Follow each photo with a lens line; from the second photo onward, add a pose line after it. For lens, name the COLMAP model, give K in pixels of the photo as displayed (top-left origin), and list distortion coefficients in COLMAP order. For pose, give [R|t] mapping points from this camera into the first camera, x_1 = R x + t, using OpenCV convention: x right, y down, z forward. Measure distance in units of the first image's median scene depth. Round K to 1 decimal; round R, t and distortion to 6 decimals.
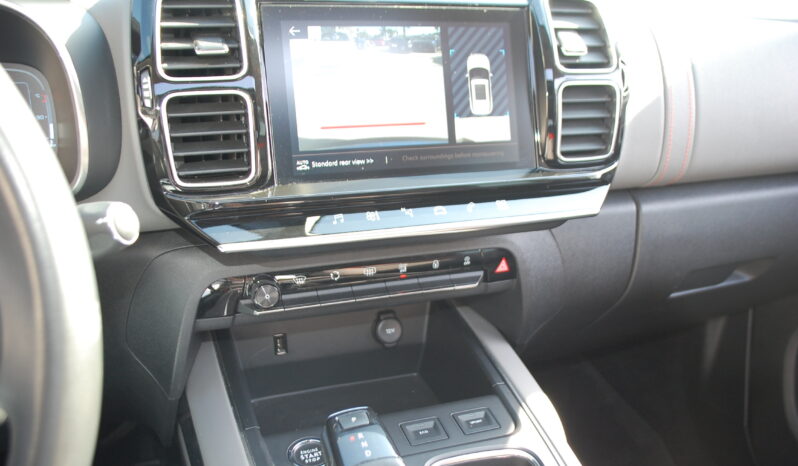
lens RADIAL K [[737.0, 0, 415.1], [0, 737.0, 244.8], [0, 0, 1]] dist [-0.072926, 0.000000]
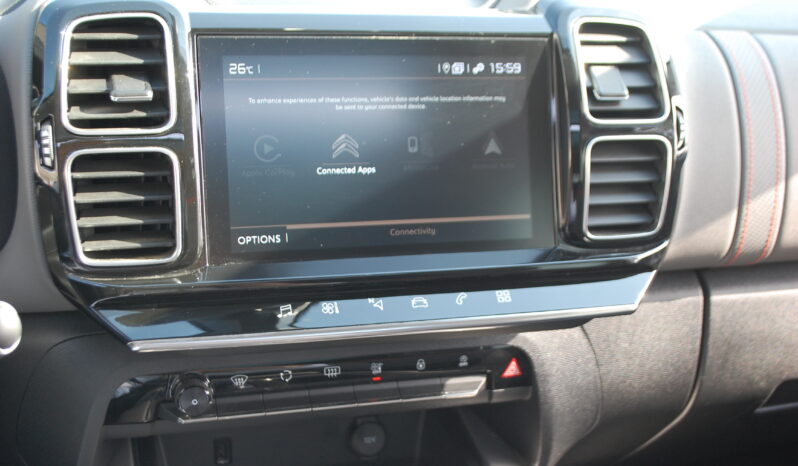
lens RADIAL K [[1039.9, 0, 398.6], [0, 1039.9, 242.2], [0, 0, 1]] dist [-0.026937, 0.000000]
pose [[0.996661, 0.039576, -0.071416, 0.081751], [-0.041818, 0.998670, -0.030171, -0.071126], [0.070127, 0.033057, 0.996990, -0.084718]]
